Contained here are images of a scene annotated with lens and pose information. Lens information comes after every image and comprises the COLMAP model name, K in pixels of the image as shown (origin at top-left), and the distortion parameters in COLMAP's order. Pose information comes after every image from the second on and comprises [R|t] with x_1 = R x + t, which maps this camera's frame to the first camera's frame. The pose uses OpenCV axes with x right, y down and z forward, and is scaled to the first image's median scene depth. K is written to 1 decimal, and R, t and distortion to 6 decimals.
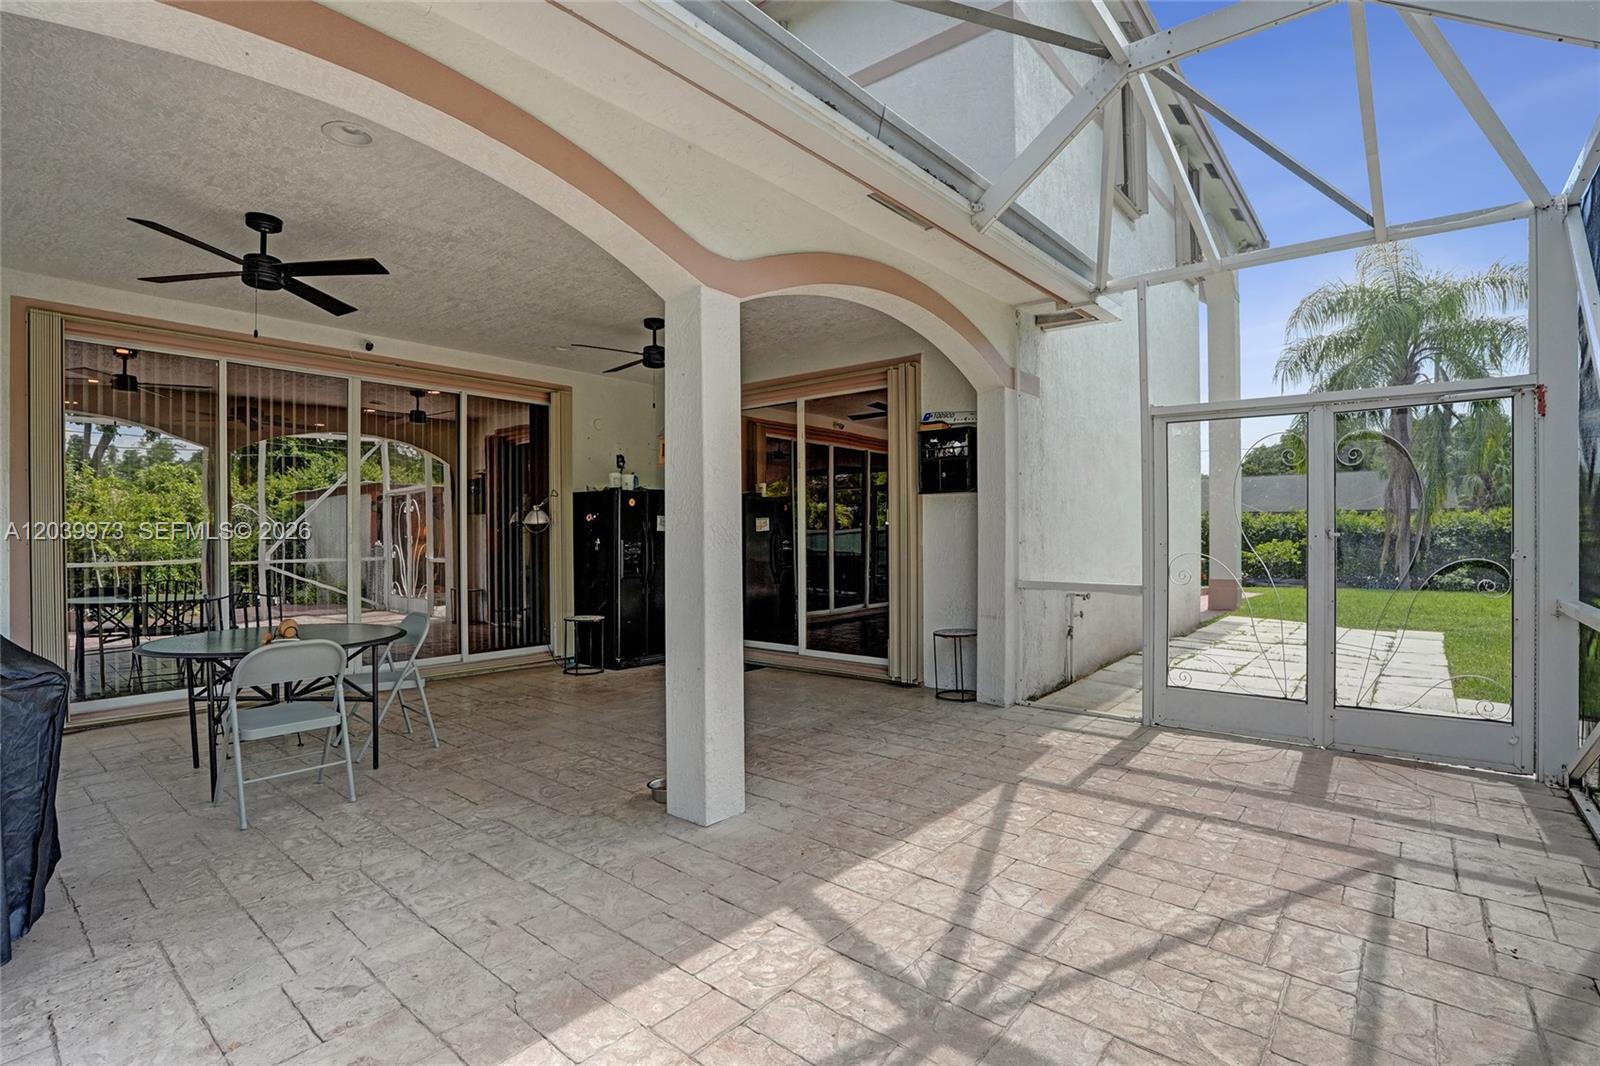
lens RADIAL K [[754.9, 0, 788.7], [0, 754.9, 537.1], [0, 0, 1]] dist [-0.063996, 0.023790]
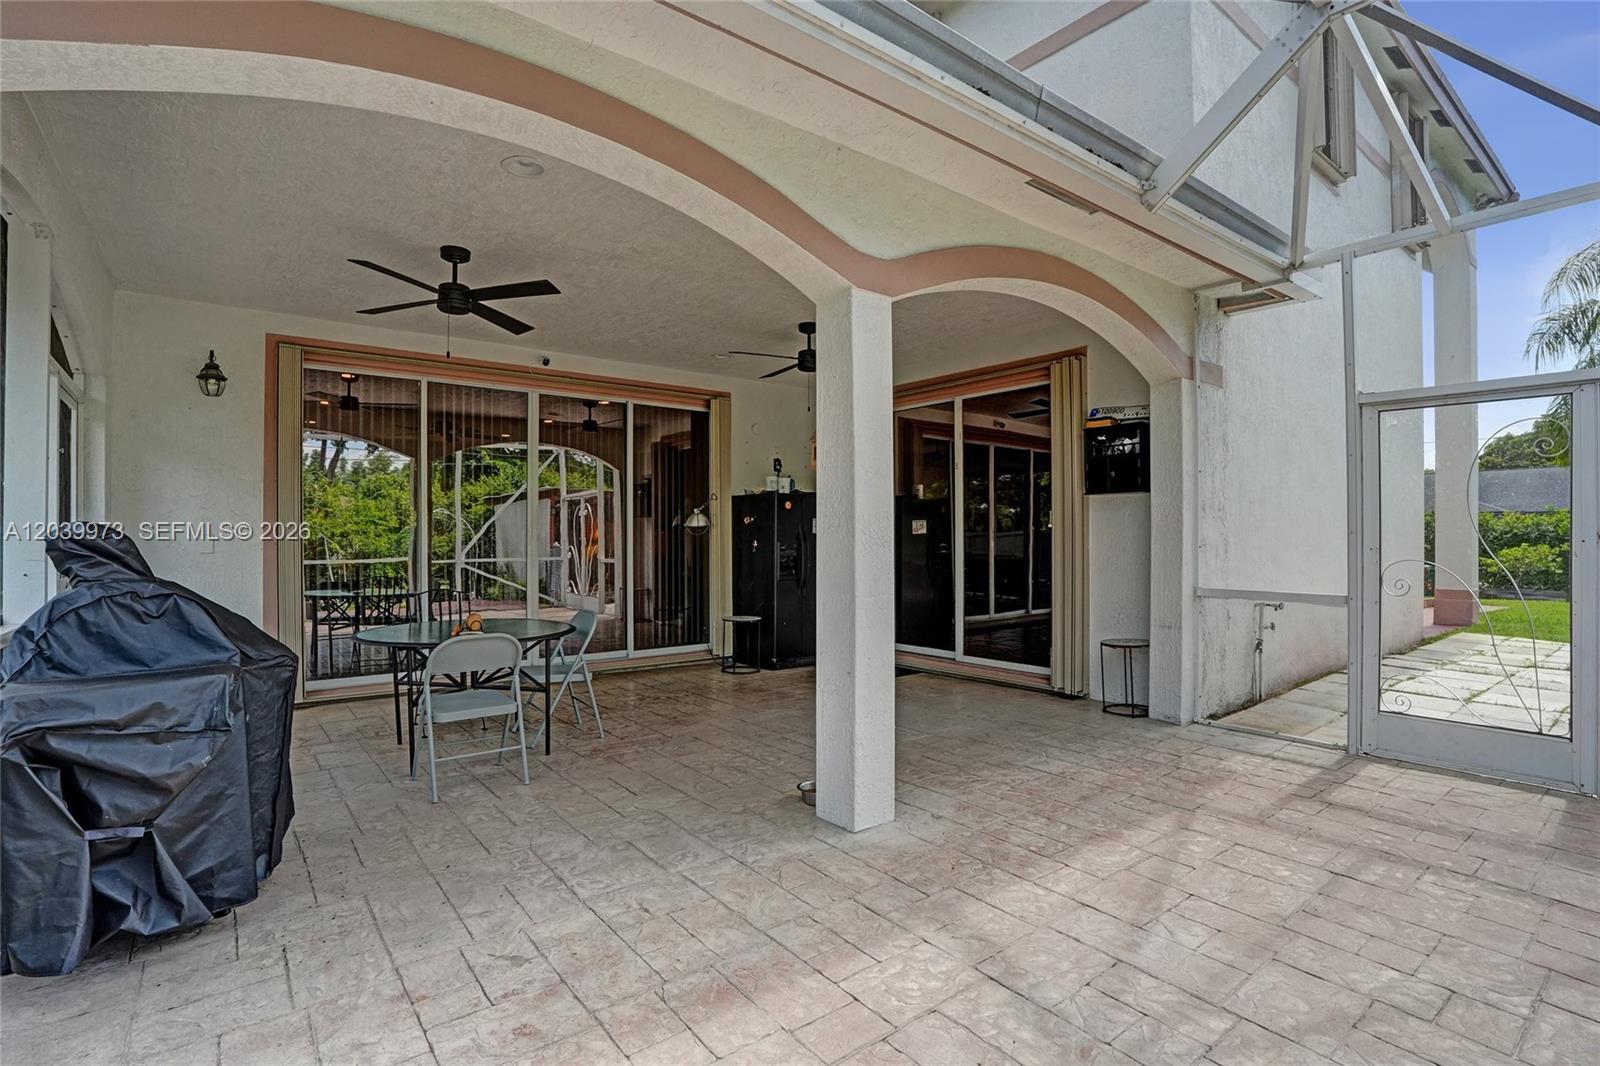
lens RADIAL K [[754.9, 0, 786.7], [0, 754.9, 536.6], [0, 0, 1]] dist [-0.063996, 0.023790]
pose [[0.977553, 0.002102, -0.210678, 0.007277], [-0.002826, 0.999991, -0.003132, -0.000829], [0.210669, 0.003657, 0.977551, 0.009141]]
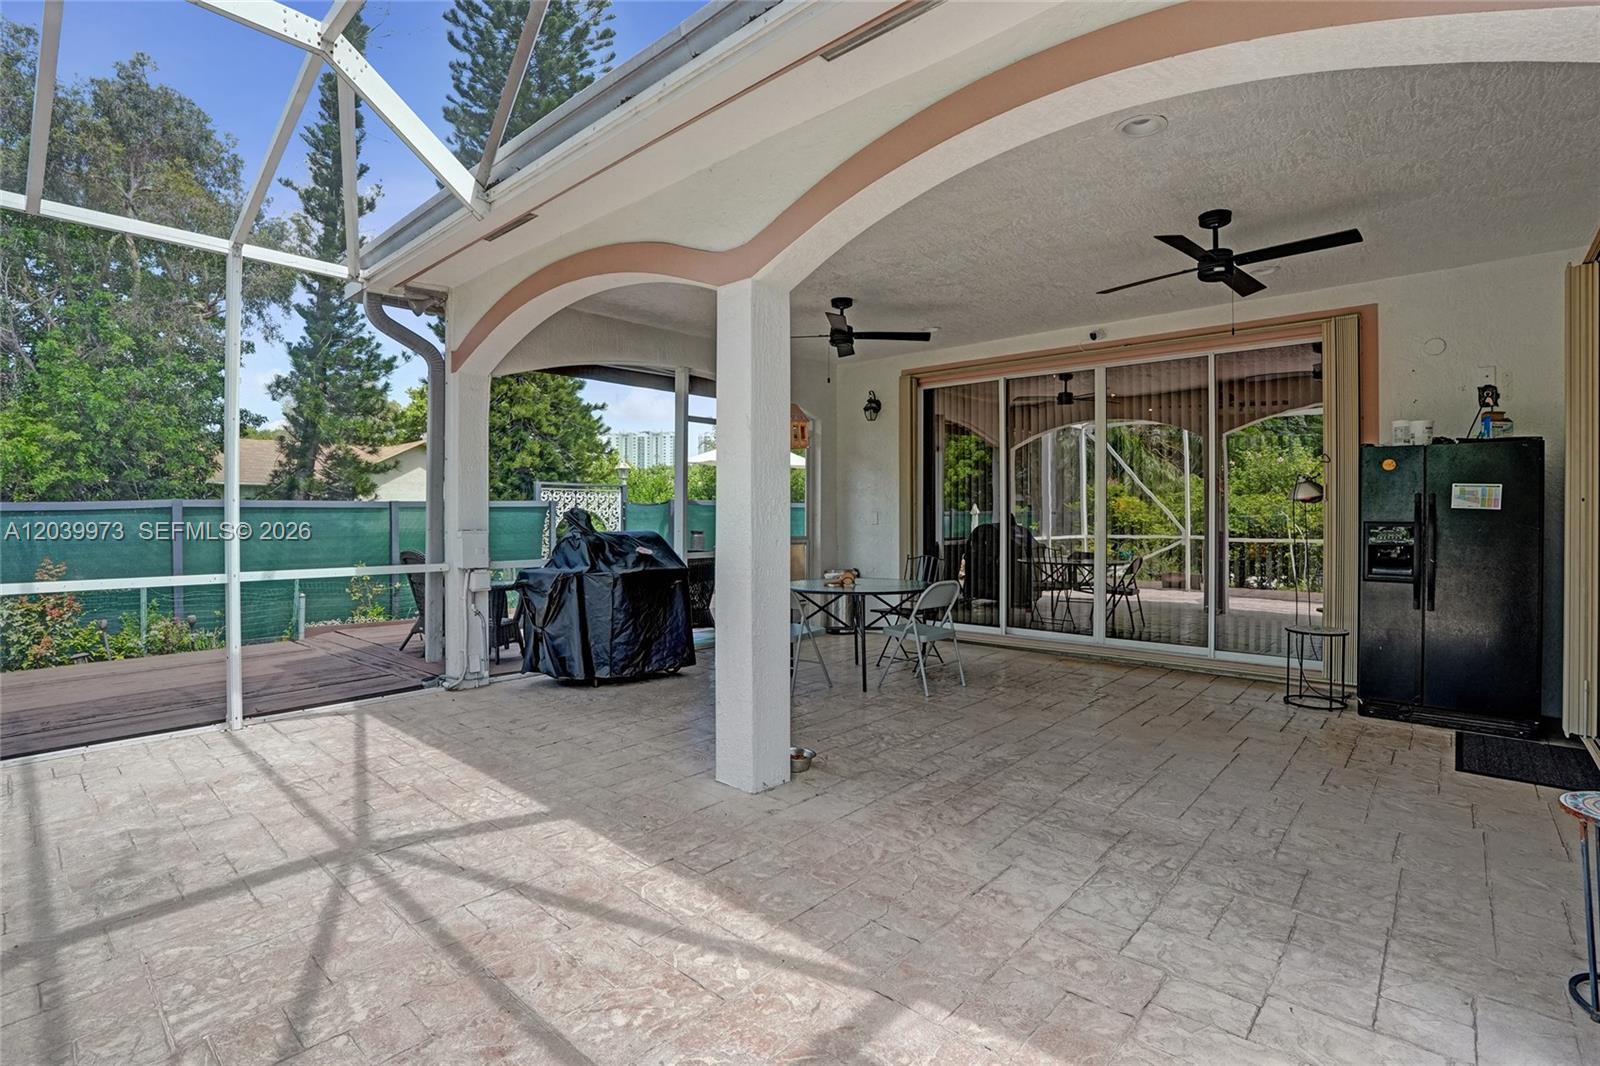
lens RADIAL K [[754.9, 0, 791.5], [0, 754.9, 515.2], [0, 0, 1]] dist [-0.063996, 0.023790]
pose [[-0.026751, 0.004159, -0.999633, 0.752137], [-0.003522, 0.999985, 0.004255, -0.005004], [0.999636, 0.003634, -0.026736, 0.872272]]
